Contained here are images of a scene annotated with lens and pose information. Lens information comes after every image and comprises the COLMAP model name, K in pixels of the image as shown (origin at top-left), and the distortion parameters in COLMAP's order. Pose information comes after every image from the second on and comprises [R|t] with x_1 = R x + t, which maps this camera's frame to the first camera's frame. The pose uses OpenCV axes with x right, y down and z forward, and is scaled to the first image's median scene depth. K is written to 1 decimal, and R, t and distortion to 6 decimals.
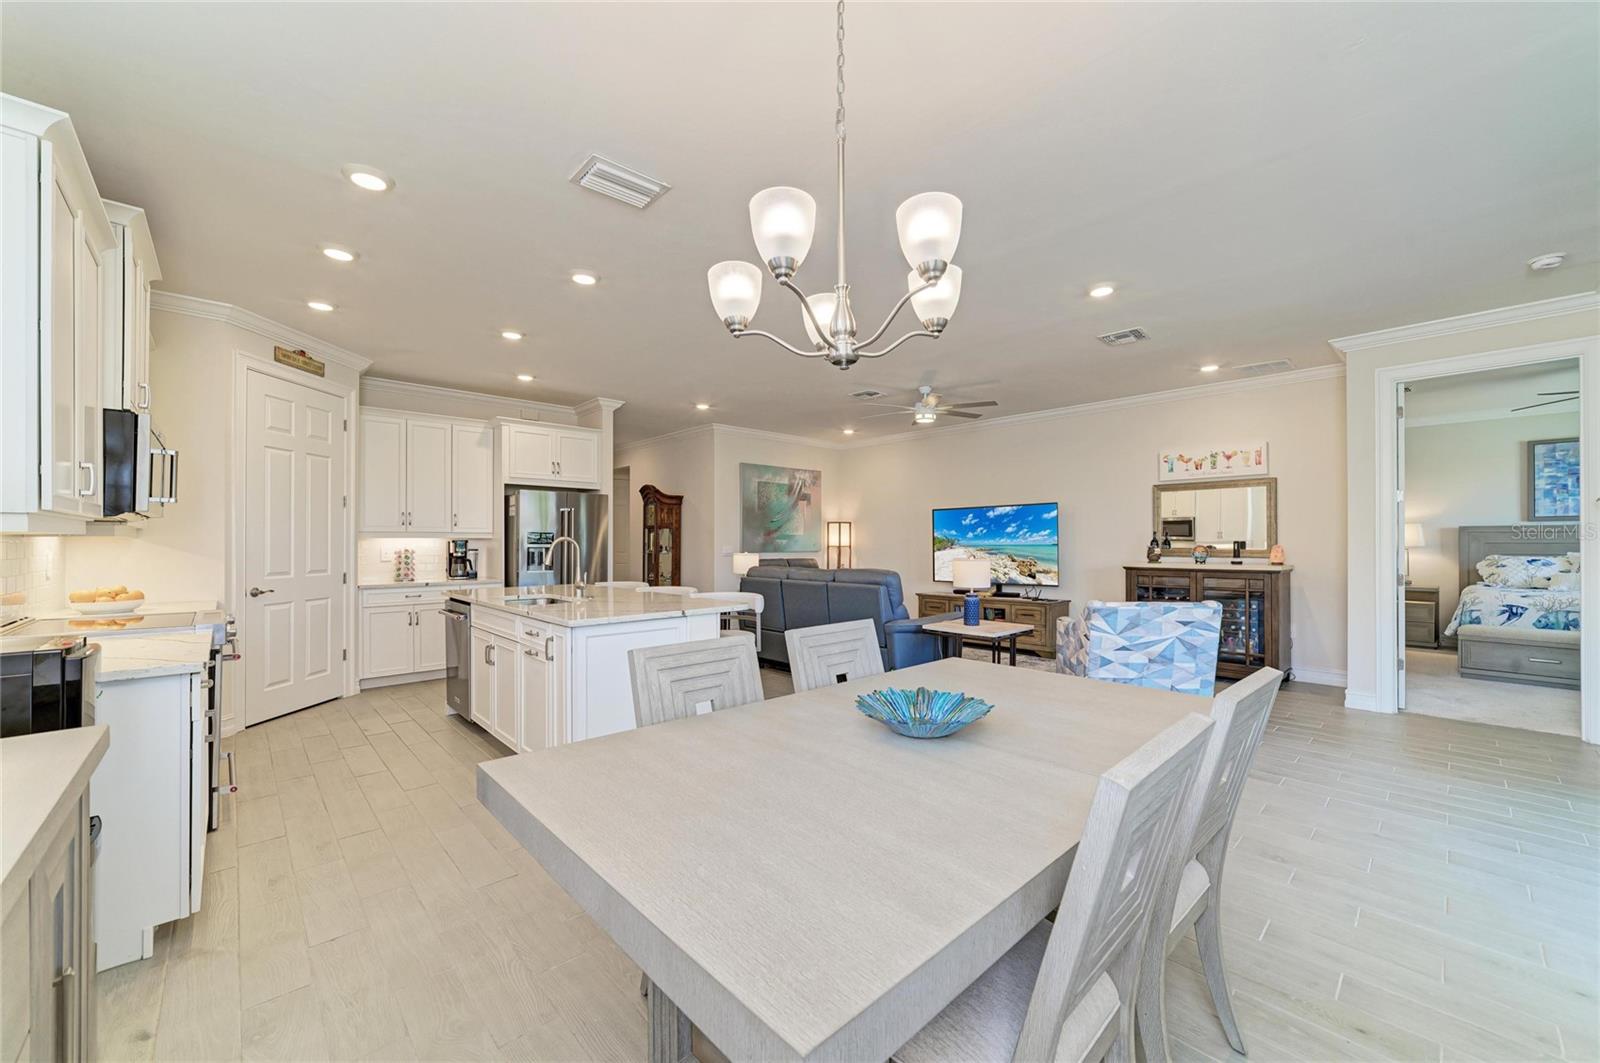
lens RADIAL K [[625.3, 0, 804.9], [0, 625.3, 540.5], [0, 0, 1]] dist [-0.017430, 0.007575]
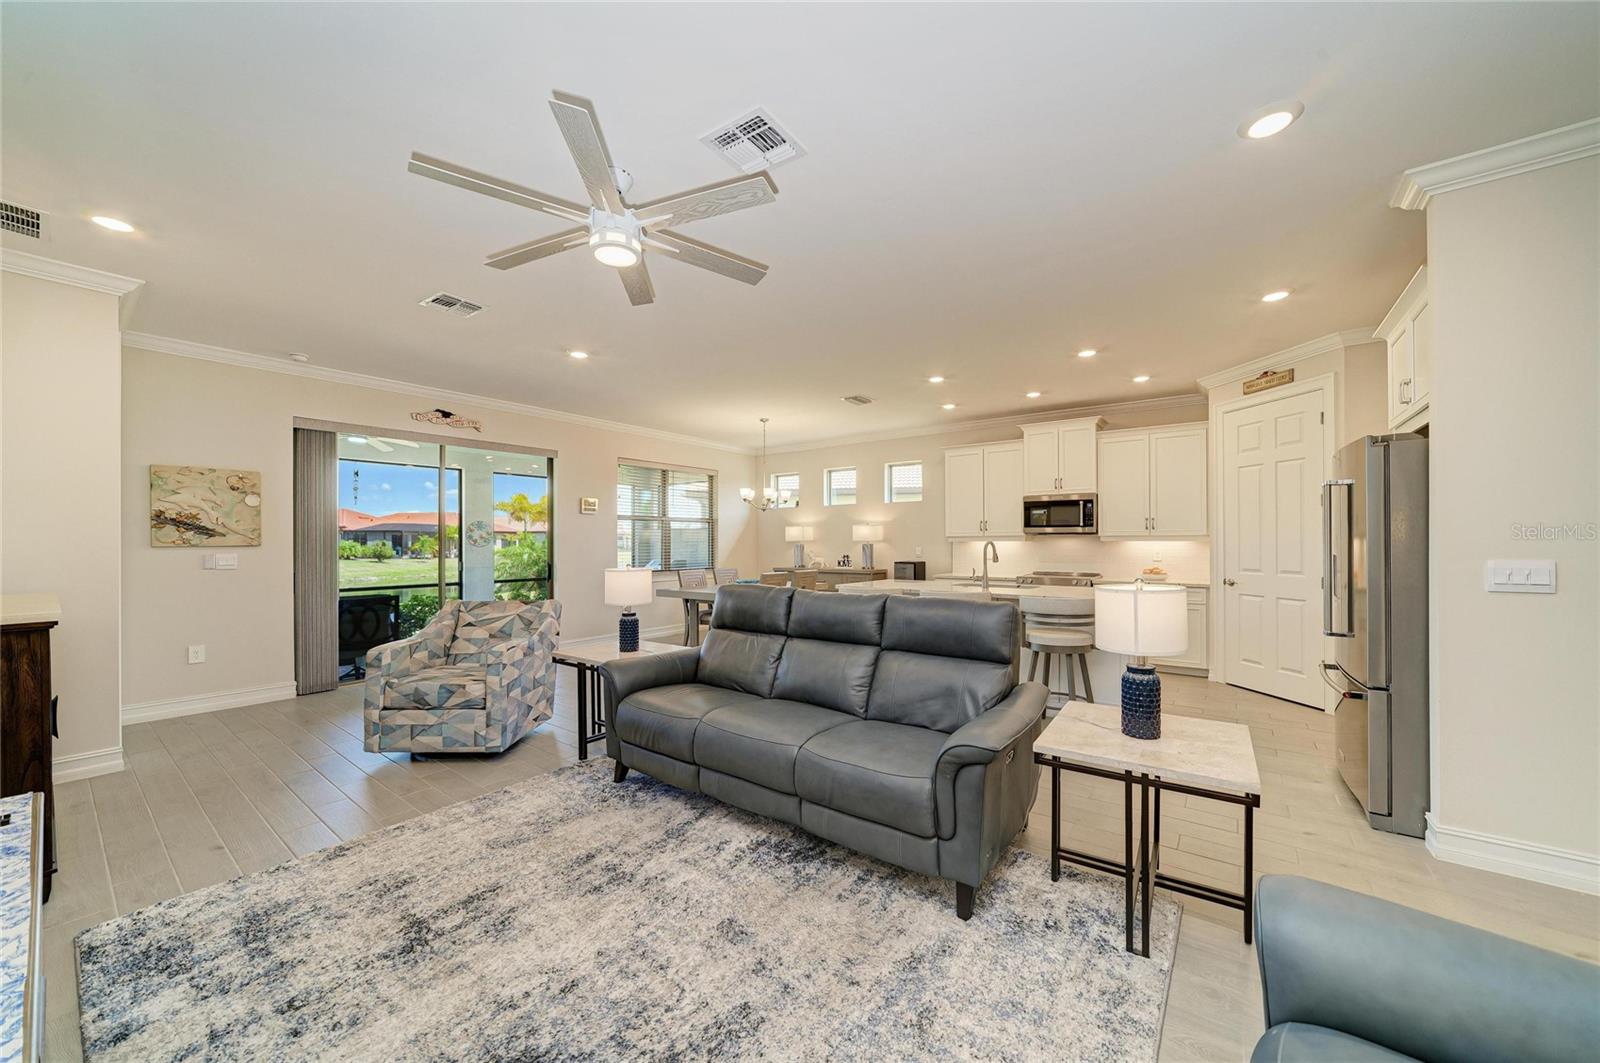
lens RADIAL K [[571.4, 0, 801.2], [0, 571.4, 539.8], [0, 0, 1]] dist [-0.021112, 0.002997]
pose [[-0.984643, 0.003053, -0.174555, 0.139900], [0.003979, 0.999980, -0.004953, -0.002455], [0.174537, -0.005572, -0.984635, 1.363163]]
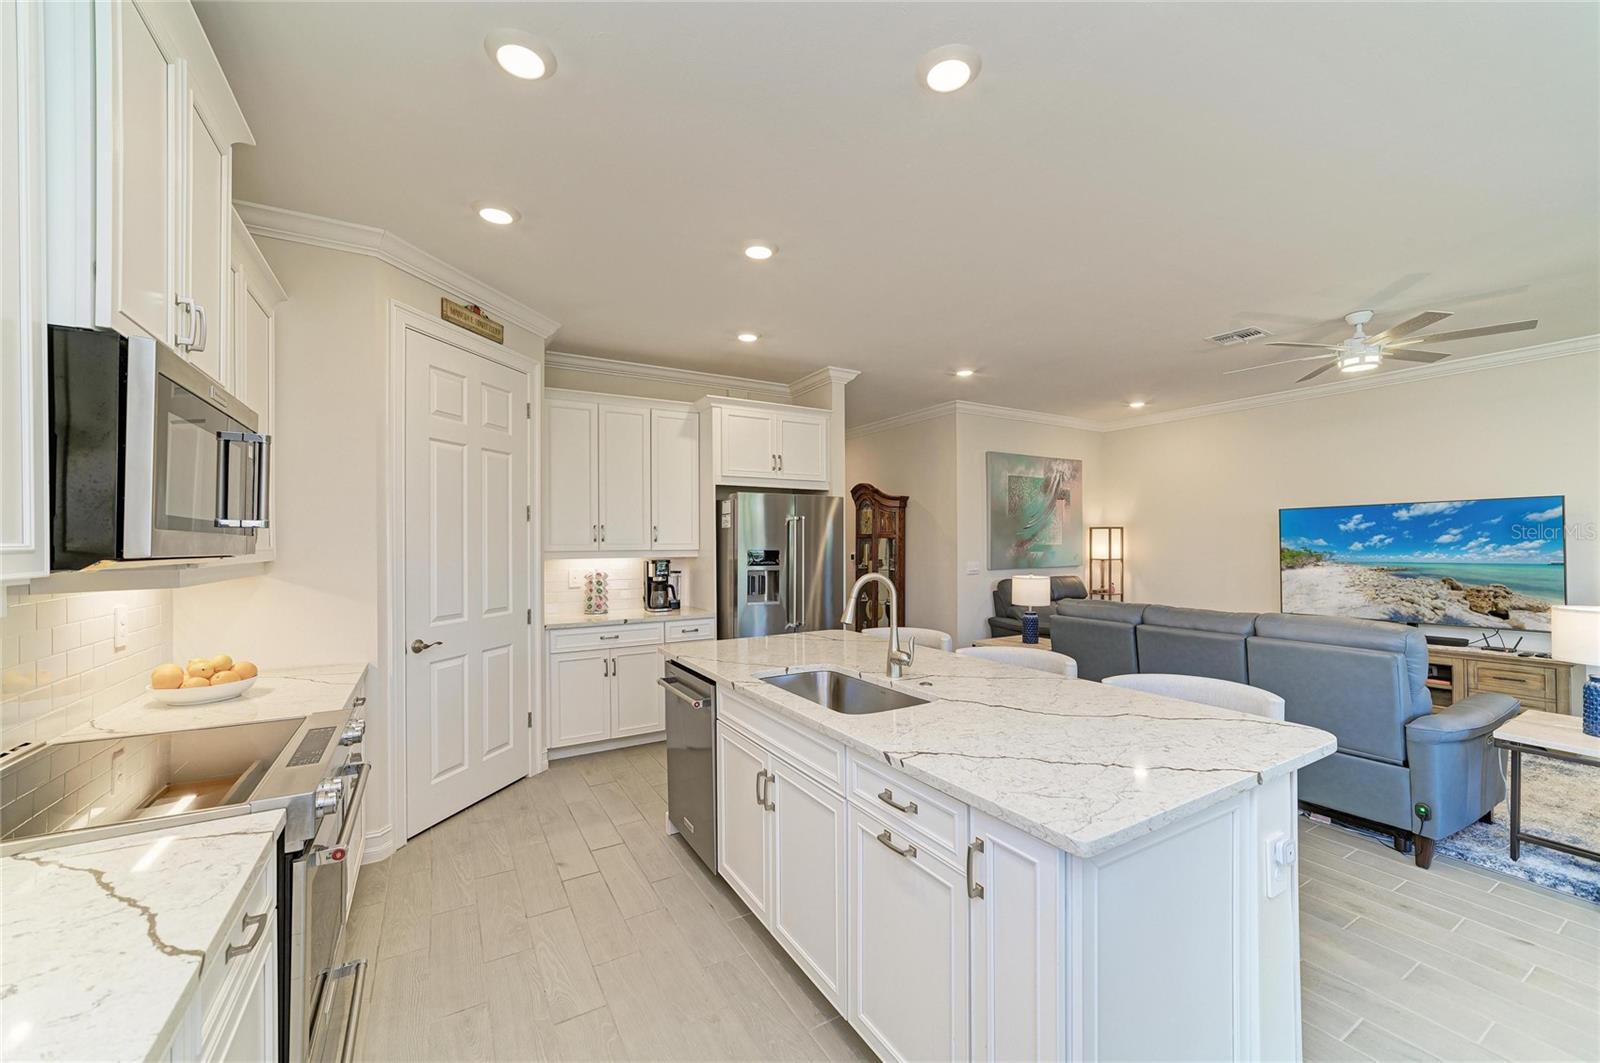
lens RADIAL K [[625.3, 0, 803.3], [0, 625.3, 541.9], [0, 0, 1]] dist [-0.017430, 0.007575]
pose [[0.975622, -0.004485, -0.219413, -0.207614], [0.005227, 0.999982, 0.002800, -0.023510], [0.219396, -0.003879, 0.975628, 0.277705]]
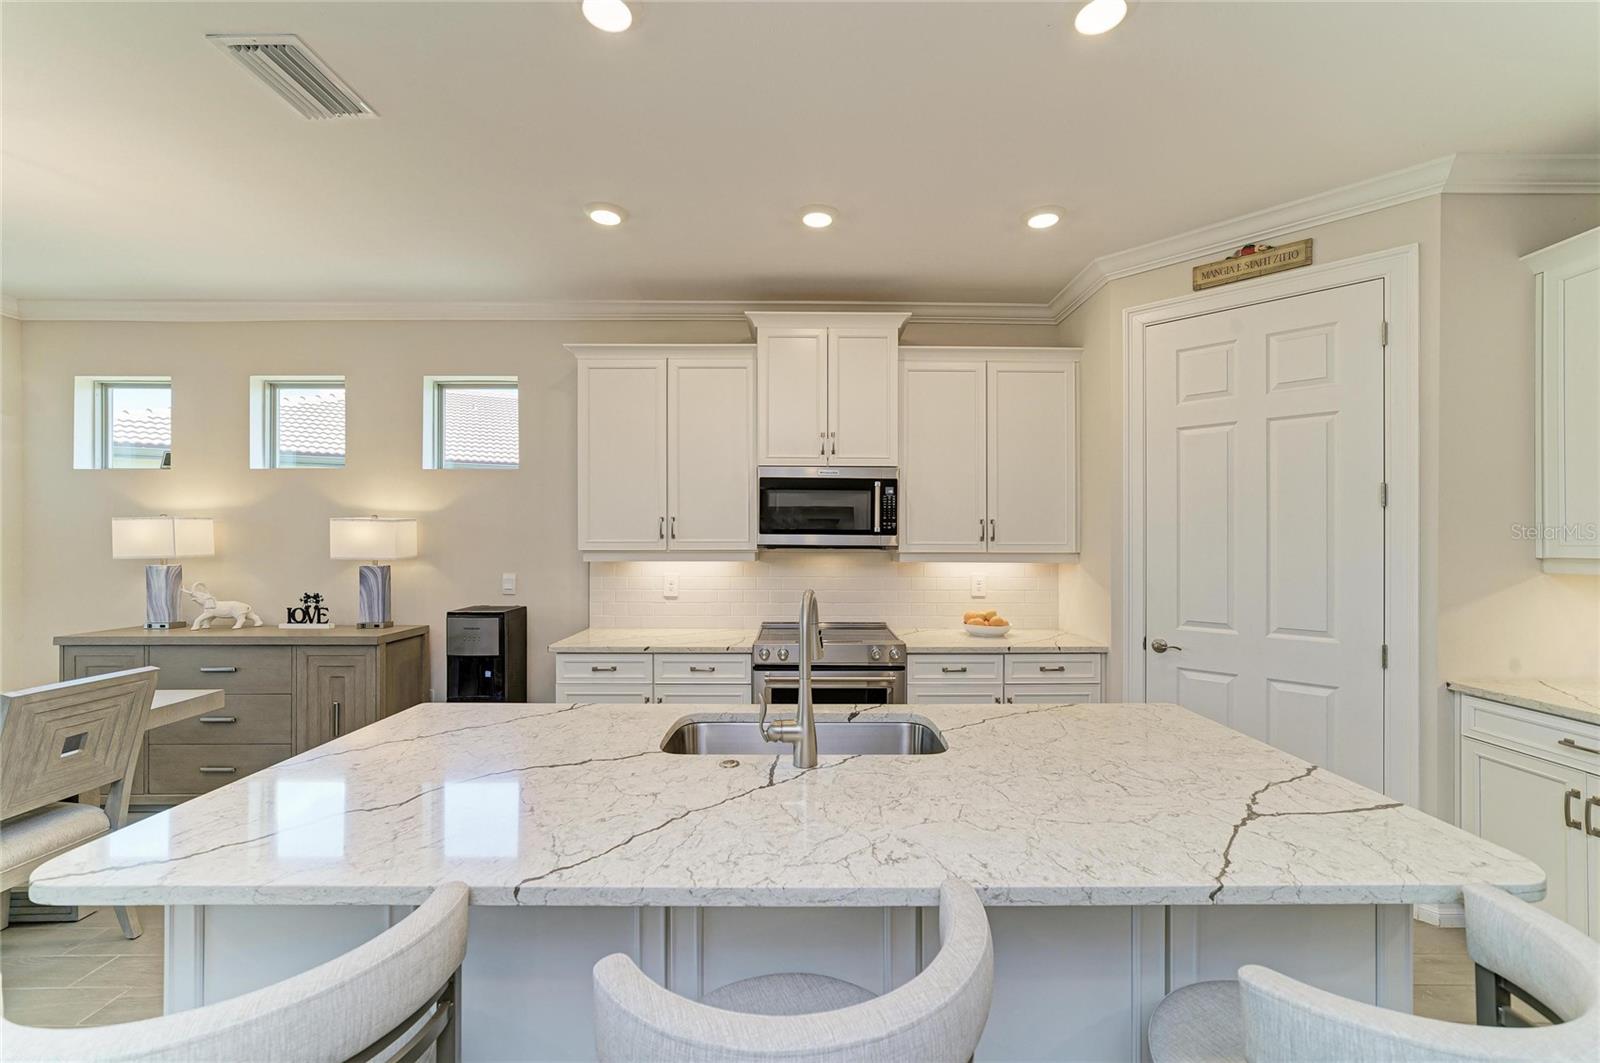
lens RADIAL K [[656.5, 0, 805.5], [0, 656.5, 535.1], [0, 0, 1]] dist [-0.015365, 0.006100]
pose [[-0.681488, -0.005465, -0.731809, -0.062519], [0.000093, 0.999971, -0.007554, -0.022893], [0.731829, -0.005216, -0.681468, 0.818399]]
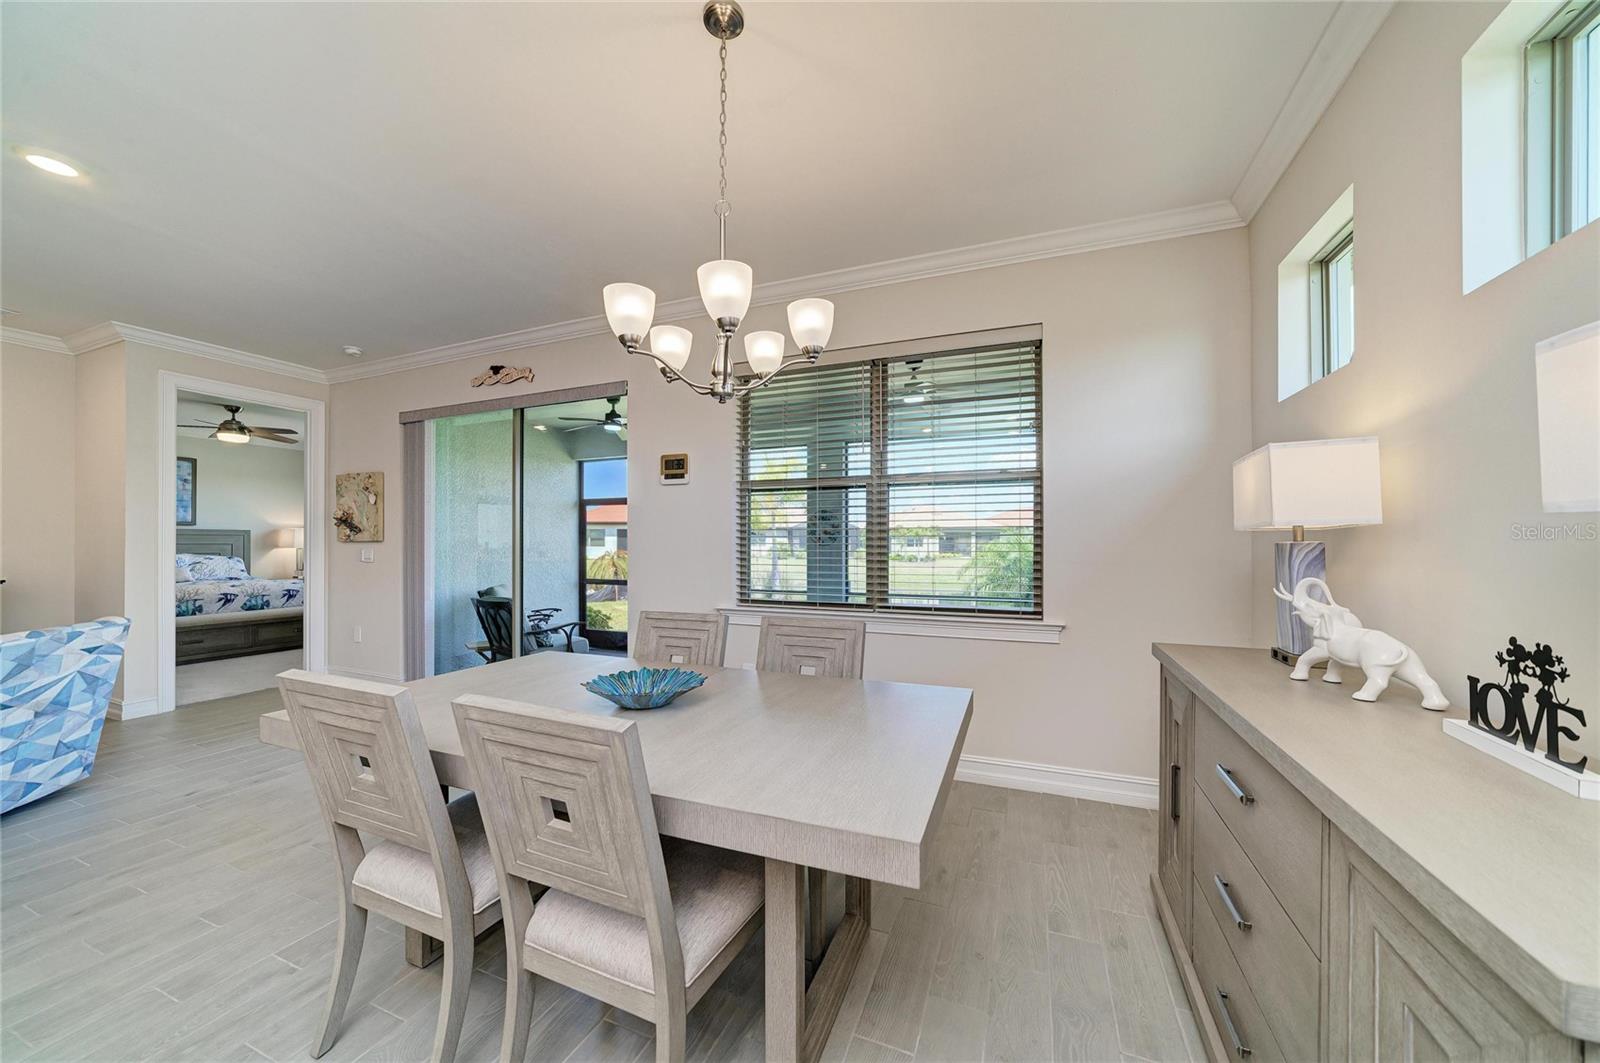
lens RADIAL K [[559.7, 0, 809.2], [0, 559.7, 538.3], [0, 0, 1]] dist [-0.015467, 0.003216]
pose [[-0.421936, 0.007564, 0.906594, -0.238353], [-0.001380, 0.999959, -0.008985, 0.000735], [-0.906624, -0.005042, -0.421908, 0.312502]]
